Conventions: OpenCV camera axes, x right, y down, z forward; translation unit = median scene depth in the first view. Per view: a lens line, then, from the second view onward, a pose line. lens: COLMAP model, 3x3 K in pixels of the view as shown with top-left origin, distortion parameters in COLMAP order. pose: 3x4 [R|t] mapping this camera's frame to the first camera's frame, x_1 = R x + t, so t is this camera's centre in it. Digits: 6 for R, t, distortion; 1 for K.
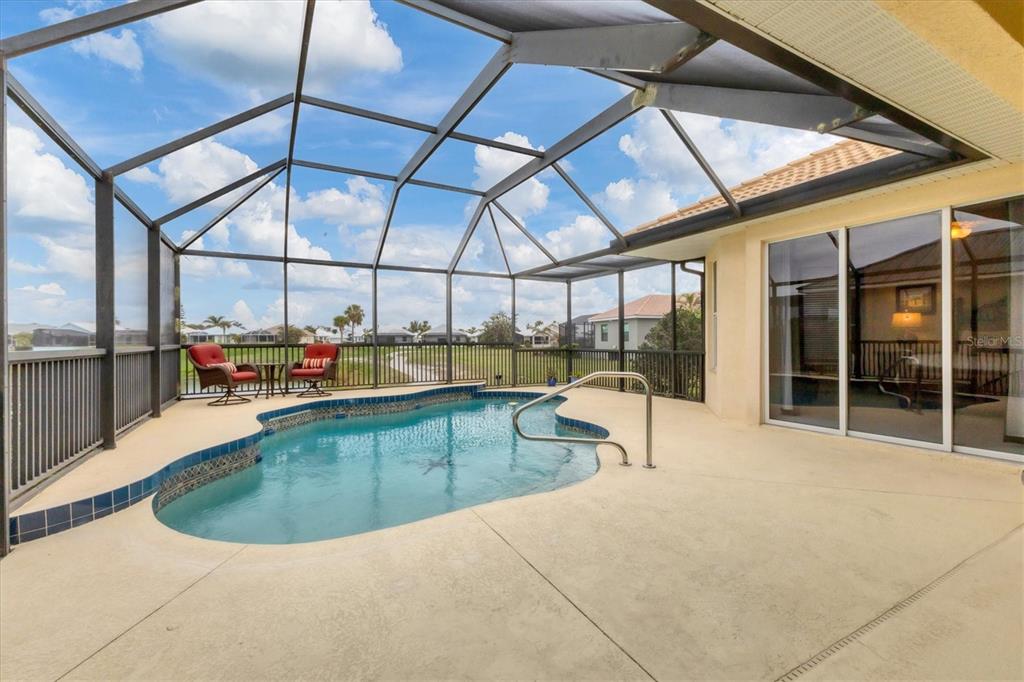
lens RADIAL K [[452.9, 0, 515.3], [0, 452.9, 338.4], [0, 0, 1]] dist [0.006346, -0.001563]
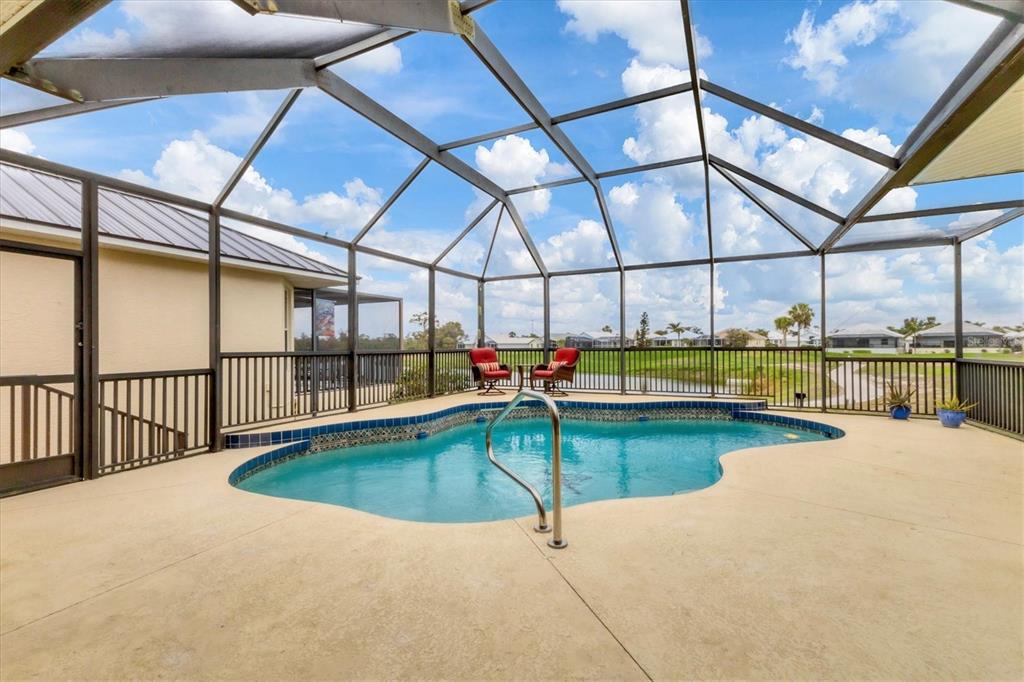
lens RADIAL K [[452.9, 0, 505.7], [0, 452.9, 343.0], [0, 0, 1]] dist [0.006346, -0.001563]
pose [[0.564990, -0.001023, -0.825097, 0.306149], [0.002751, 0.999996, 0.000644, 0.000201], [0.825093, -0.002634, 0.564991, 0.229569]]
